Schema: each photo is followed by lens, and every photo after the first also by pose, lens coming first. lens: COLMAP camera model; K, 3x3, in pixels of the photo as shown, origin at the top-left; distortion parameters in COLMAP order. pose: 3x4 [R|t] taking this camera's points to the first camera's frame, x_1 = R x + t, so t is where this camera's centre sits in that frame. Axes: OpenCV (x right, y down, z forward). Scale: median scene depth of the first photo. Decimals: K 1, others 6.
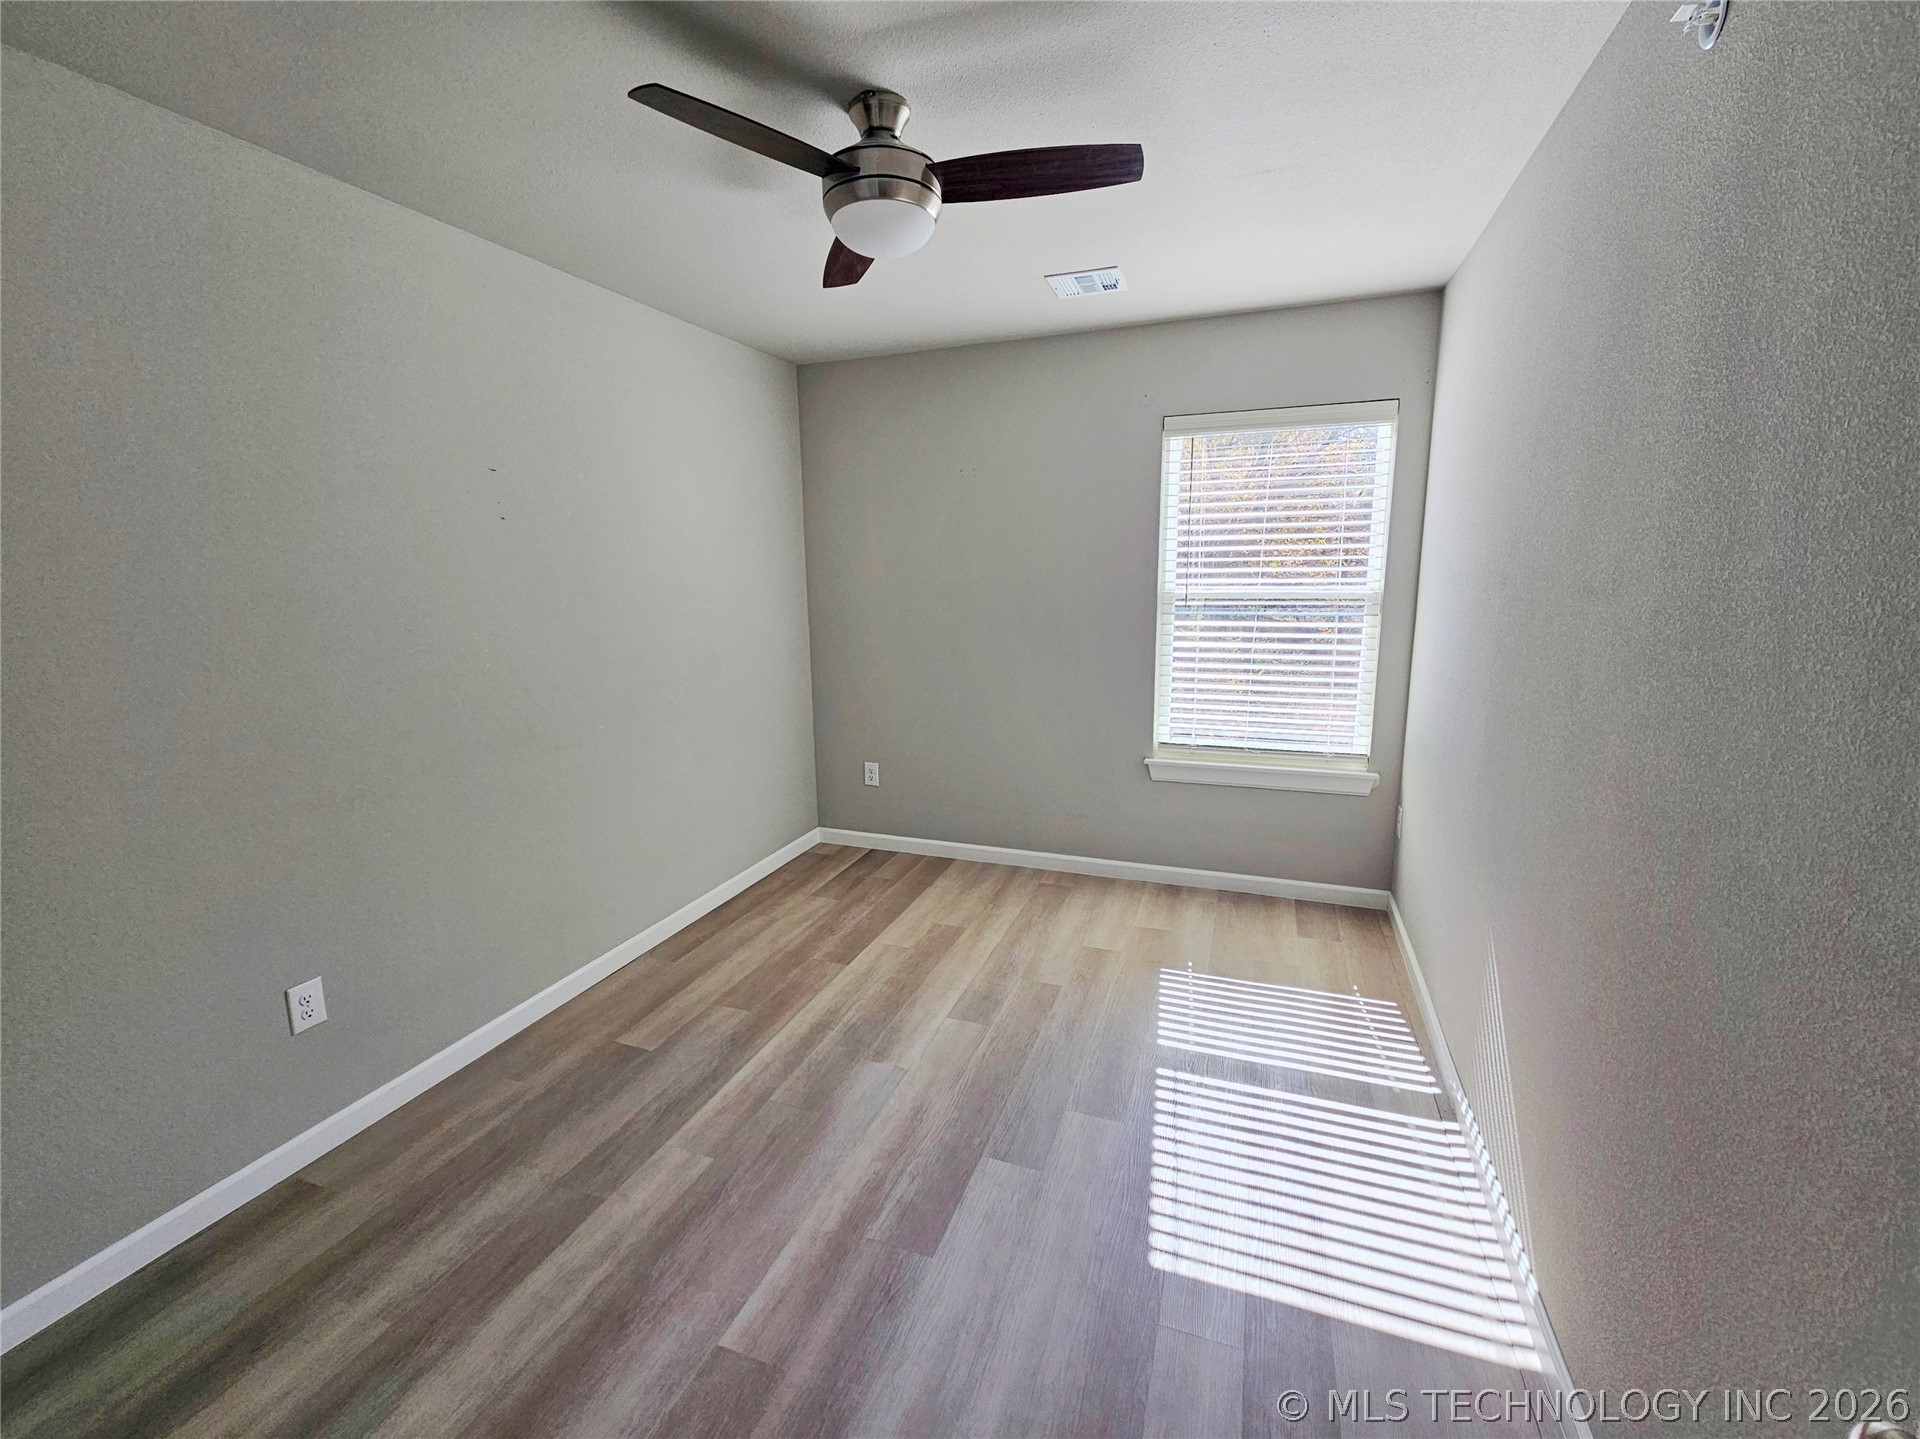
lens RADIAL K [[808.3, 0, 952.2], [0, 808.3, 713.7], [0, 0, 1]] dist [-0.000210, 0.001591]
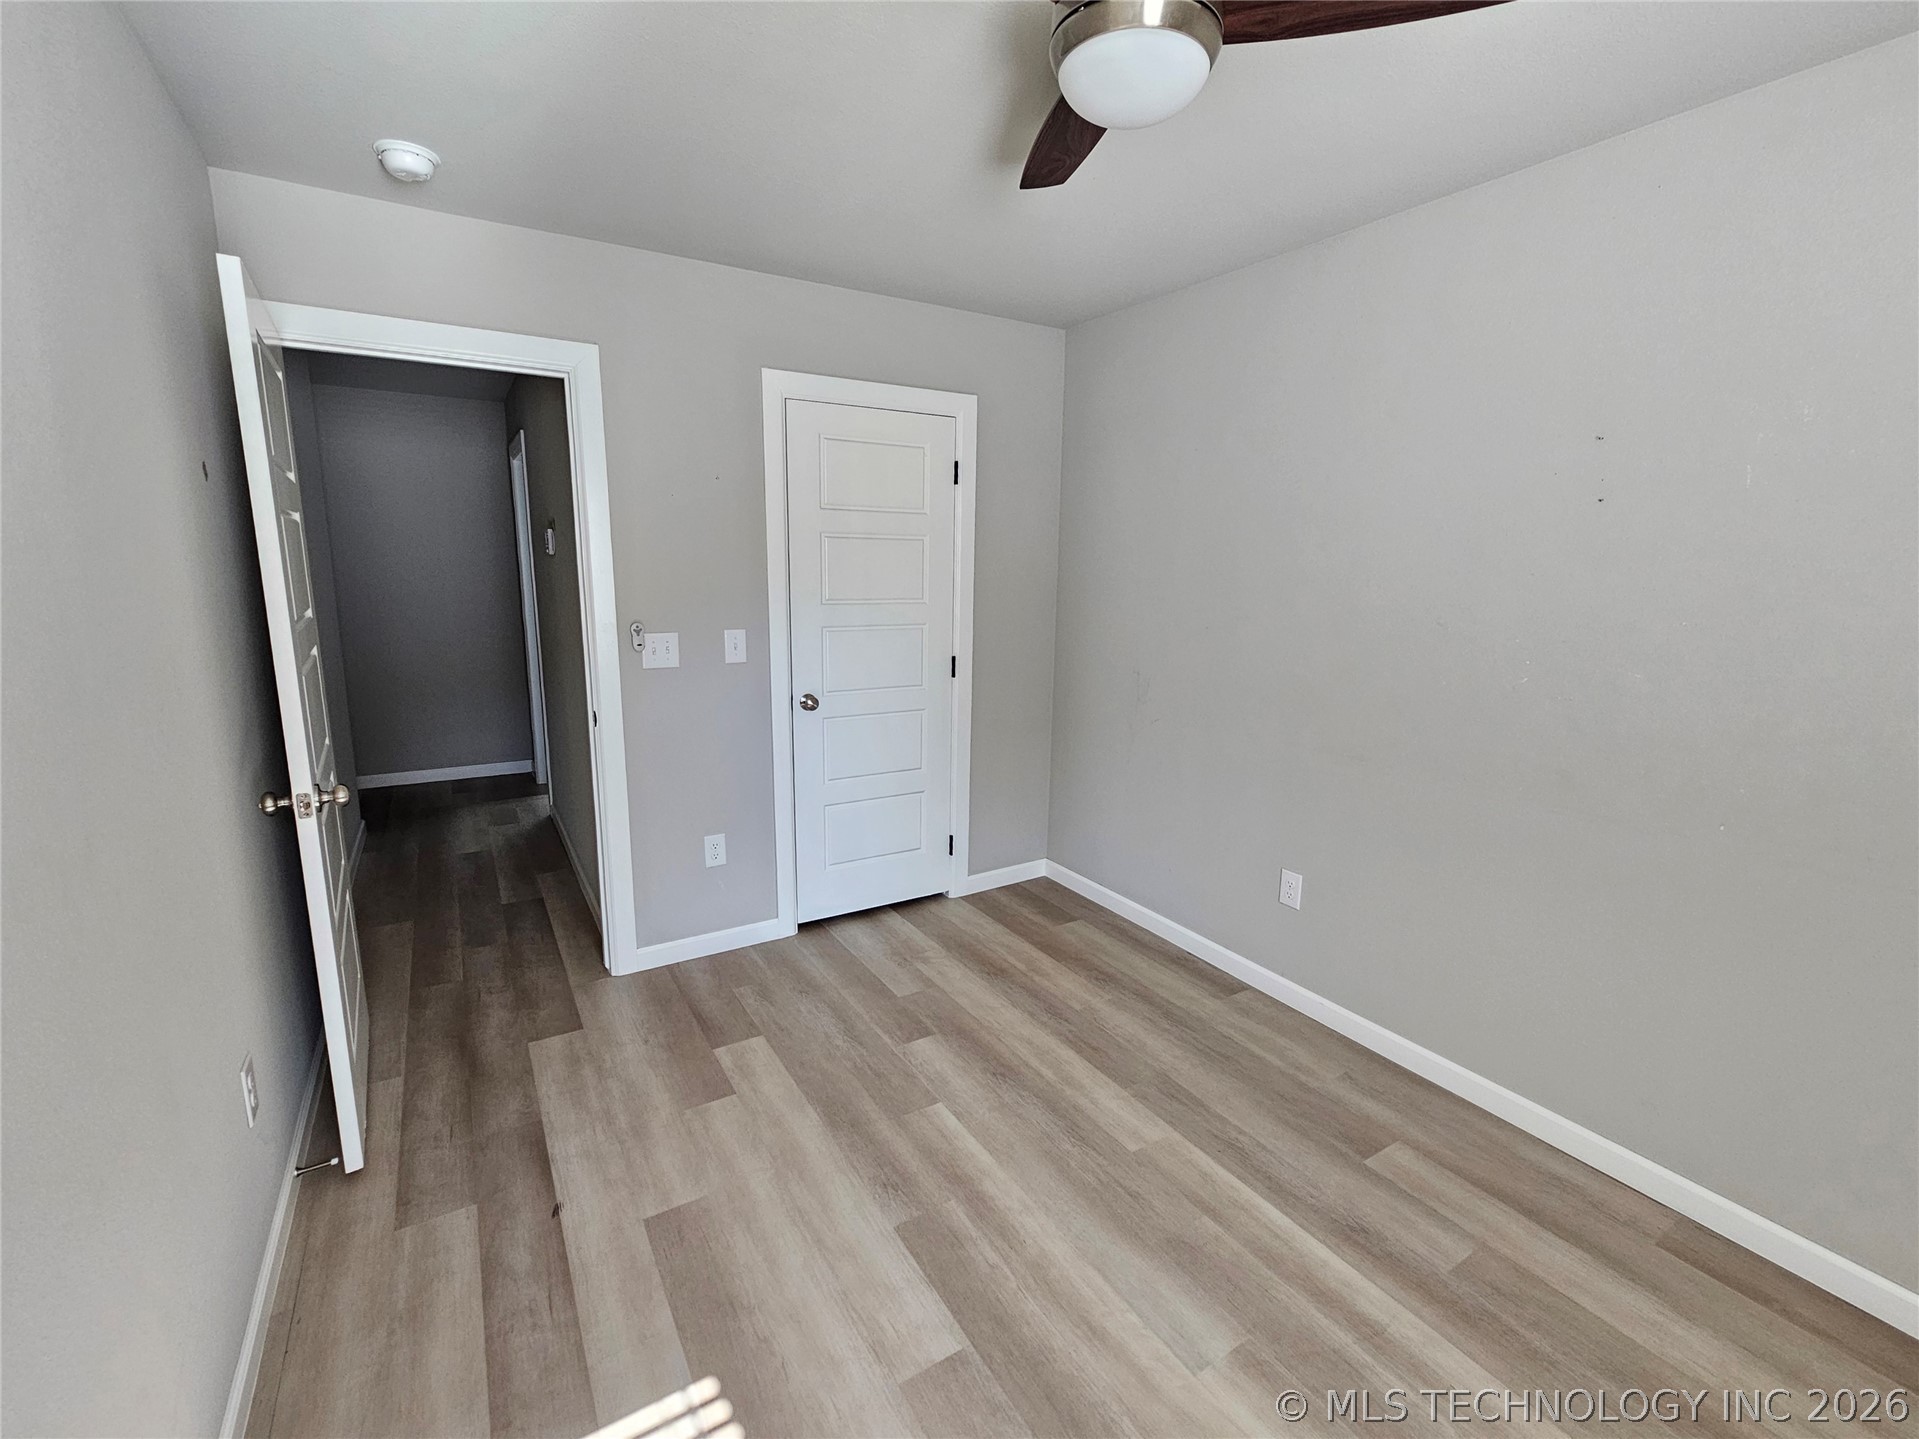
lens RADIAL K [[807.9, 0, 956.8], [0, 807.9, 721.3], [0, 0, 1]] dist [-0.000210, 0.001591]
pose [[-0.598243, 0.163809, -0.784393, 0.563659], [-0.148922, 0.939101, 0.309697, -0.245186], [0.787355, 0.302087, -0.537416, 1.260655]]
